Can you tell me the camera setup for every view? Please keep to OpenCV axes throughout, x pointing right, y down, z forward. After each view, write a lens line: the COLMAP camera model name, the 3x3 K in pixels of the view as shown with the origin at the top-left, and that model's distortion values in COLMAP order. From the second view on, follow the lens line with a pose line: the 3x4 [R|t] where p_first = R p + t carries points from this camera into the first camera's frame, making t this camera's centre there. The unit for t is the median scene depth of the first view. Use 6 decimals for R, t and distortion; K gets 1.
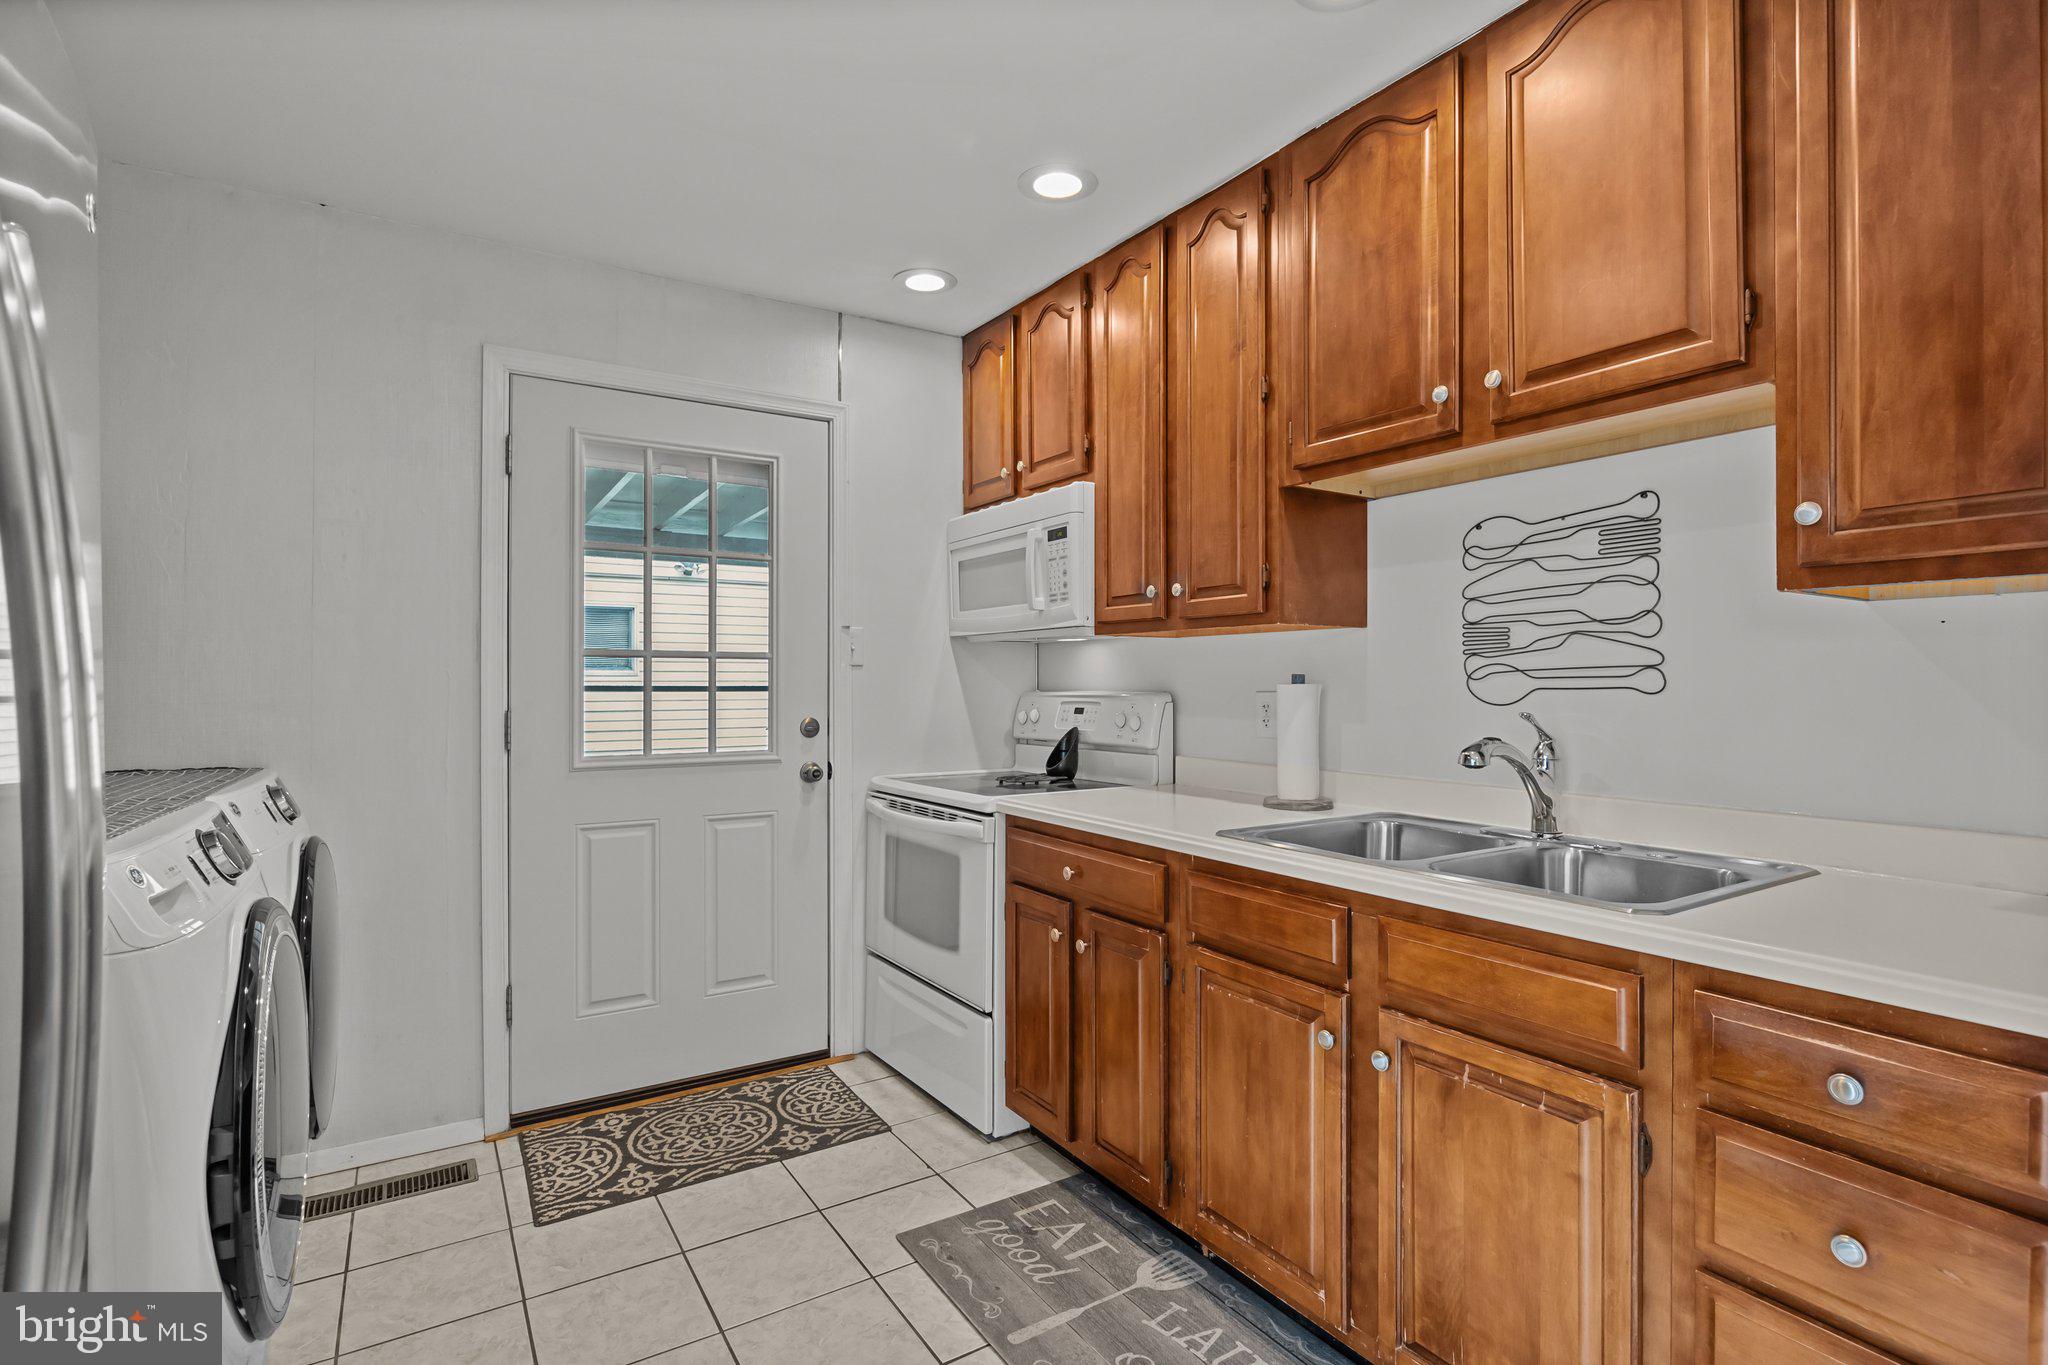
lens RADIAL K [[981.7, 0, 1035.5], [0, 981.7, 680.2], [0, 0, 1]] dist [-0.007958, -0.001027]
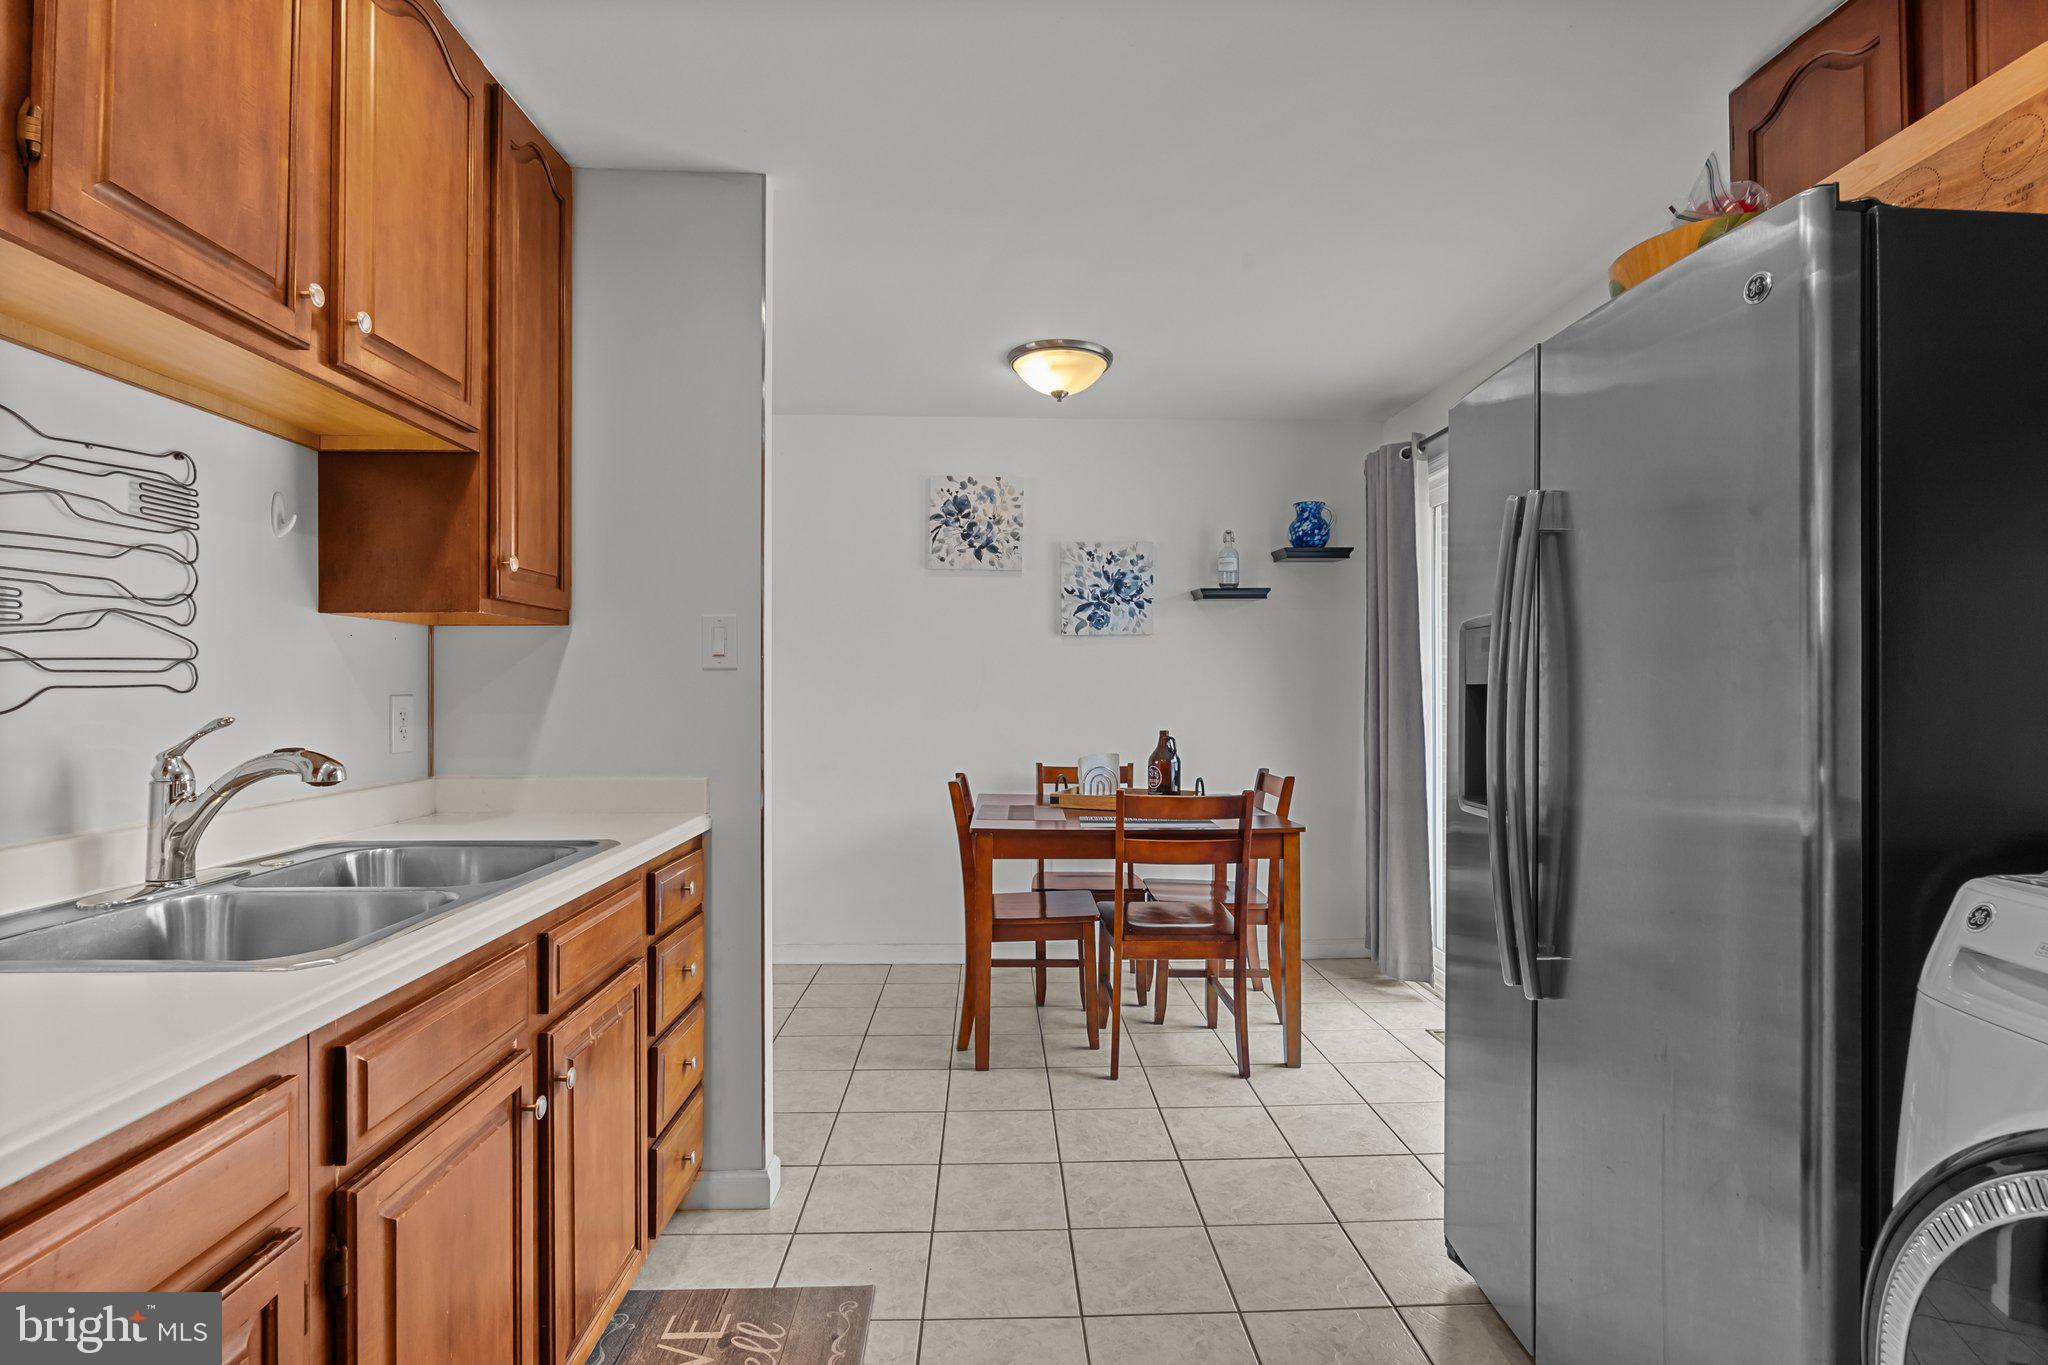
lens RADIAL K [[981.7, 0, 1033.3], [0, 981.7, 683.2], [0, 0, 1]] dist [-0.007958, -0.001027]
pose [[-0.862170, 0.006755, 0.506574, -0.288008], [0.002691, 0.999958, -0.008754, 0.010153], [-0.506612, -0.006184, -0.862152, 0.888843]]
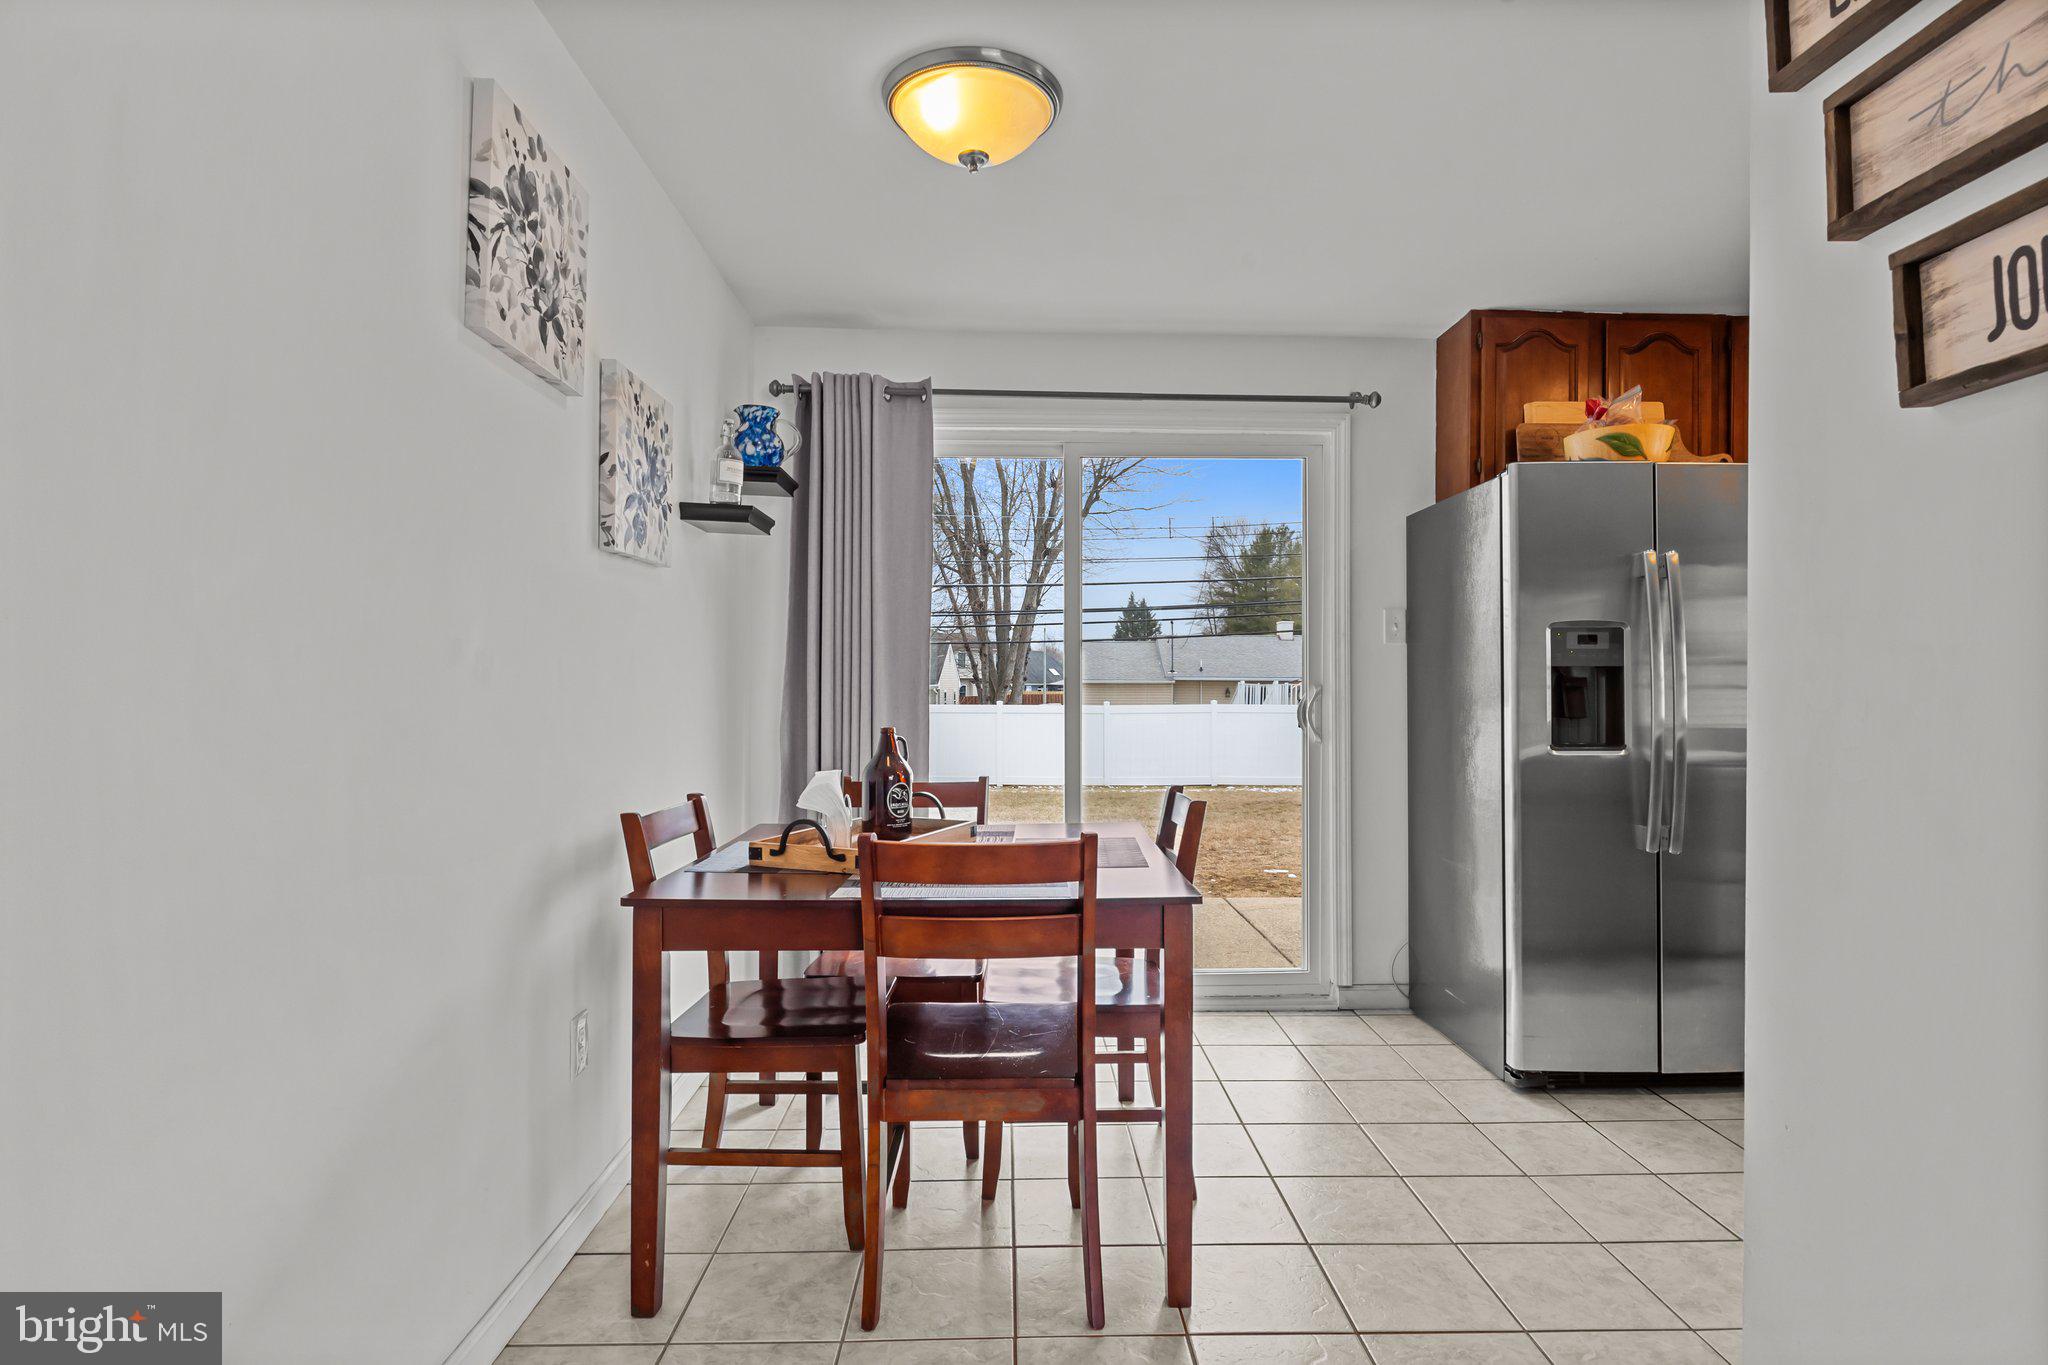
lens RADIAL K [[1069.5, 0, 1029.6], [0, 1069.5, 678.8], [0, 0, 1]] dist [-0.013994, -0.000473]
pose [[-0.519039, -0.003849, -0.854742, 0.962140], [-0.004381, 0.999989, -0.001842, 0.021629], [0.854739, 0.002788, -0.519050, 0.255717]]
